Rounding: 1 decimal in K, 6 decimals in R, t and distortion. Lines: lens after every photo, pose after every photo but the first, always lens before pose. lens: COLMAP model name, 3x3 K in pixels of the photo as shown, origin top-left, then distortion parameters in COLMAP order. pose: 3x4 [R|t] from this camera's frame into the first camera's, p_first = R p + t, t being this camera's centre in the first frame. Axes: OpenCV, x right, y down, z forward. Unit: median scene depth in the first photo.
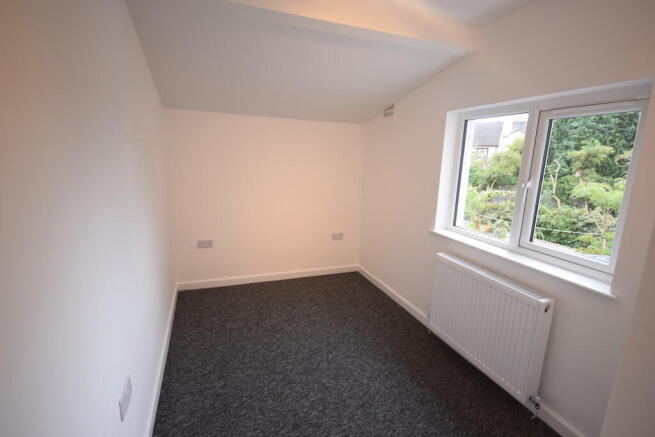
lens RADIAL K [[302.2, 0, 323.7], [0, 302.2, 191.8], [0, 0, 1]] dist [0.012311, -0.010816]
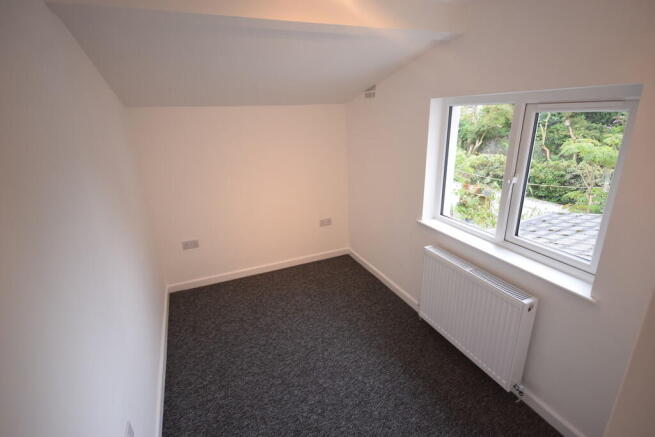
lens RADIAL K [[311.7, 0, 320.9], [0, 311.7, 198.9], [0, 0, 1]] dist [0.001863, -0.000683]
pose [[0.996527, -0.079077, 0.026105, 0.020630], [0.075144, 0.989007, 0.127356, -0.124822], [-0.035889, -0.124952, 0.991514, 0.014769]]
